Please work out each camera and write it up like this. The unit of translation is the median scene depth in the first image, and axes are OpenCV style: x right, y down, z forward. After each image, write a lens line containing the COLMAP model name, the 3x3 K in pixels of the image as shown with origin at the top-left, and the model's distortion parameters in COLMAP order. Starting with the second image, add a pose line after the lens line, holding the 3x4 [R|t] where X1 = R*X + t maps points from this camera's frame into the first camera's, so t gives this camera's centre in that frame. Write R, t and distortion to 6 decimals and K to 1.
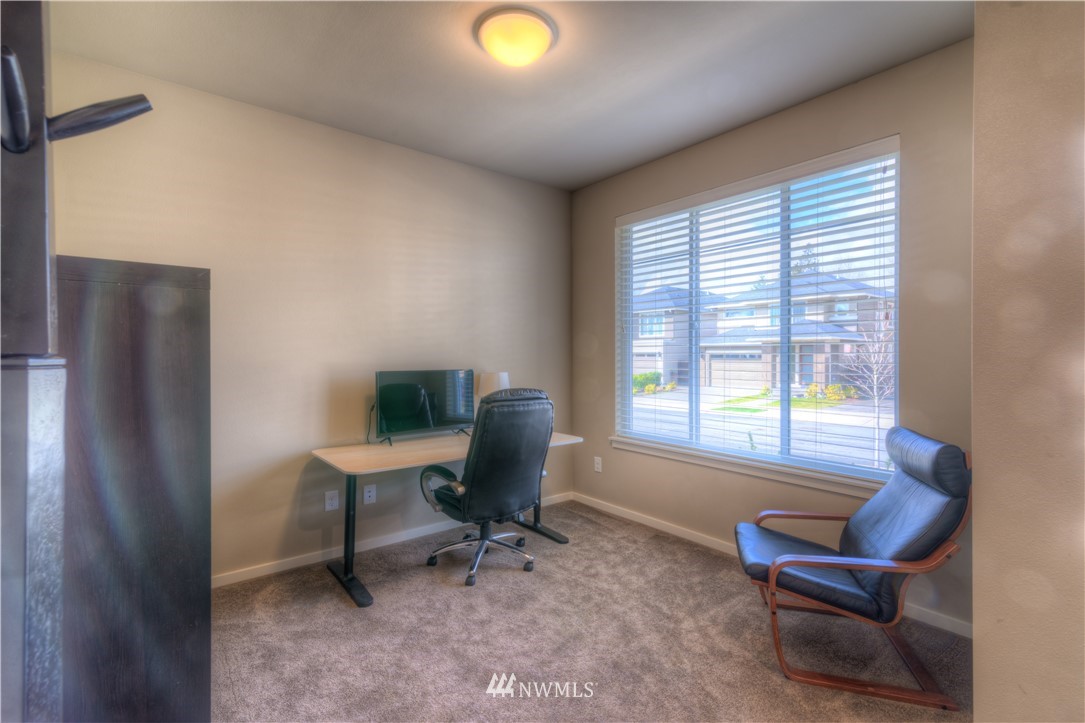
lens RADIAL K [[502.7, 0, 539.1], [0, 502.7, 355.5], [0, 0, 1]] dist [0.002354, -0.000977]
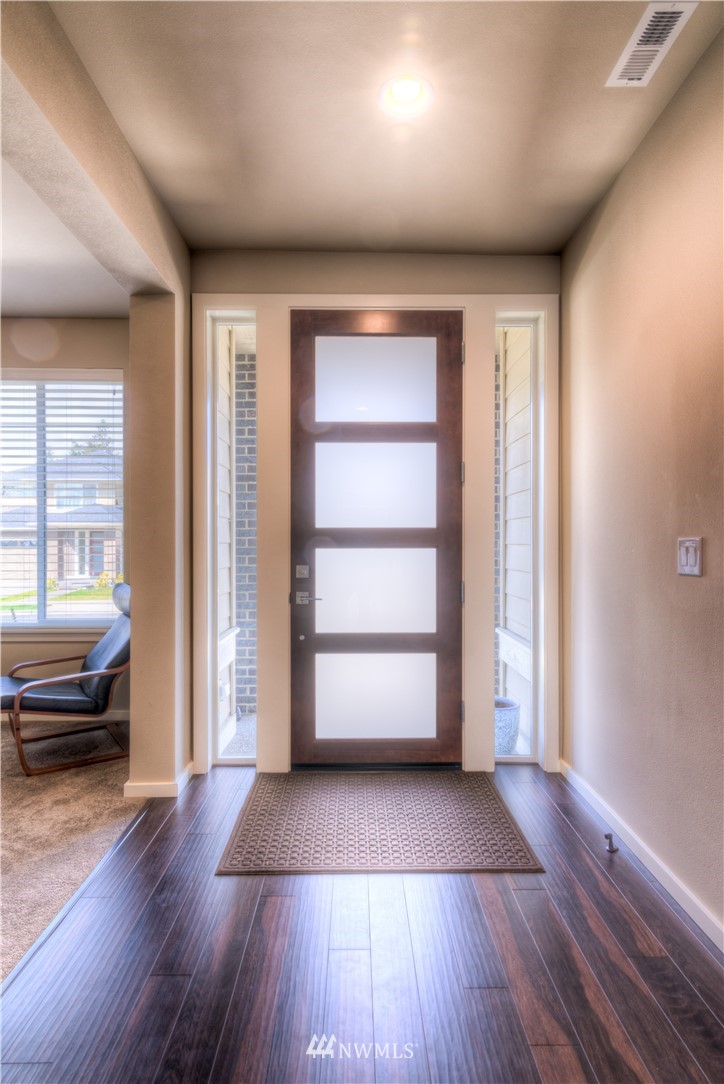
lens RADIAL K [[573.9, 0, 356.5], [0, 573.9, 540.1], [0, 0, 1]] dist [0.014330, 0.000883]
pose [[0.613777, -0.000162, 0.789480, -0.102605], [0.003815, 0.999989, -0.002761, 0.023765], [-0.789470, 0.004706, 0.613770, -0.363402]]
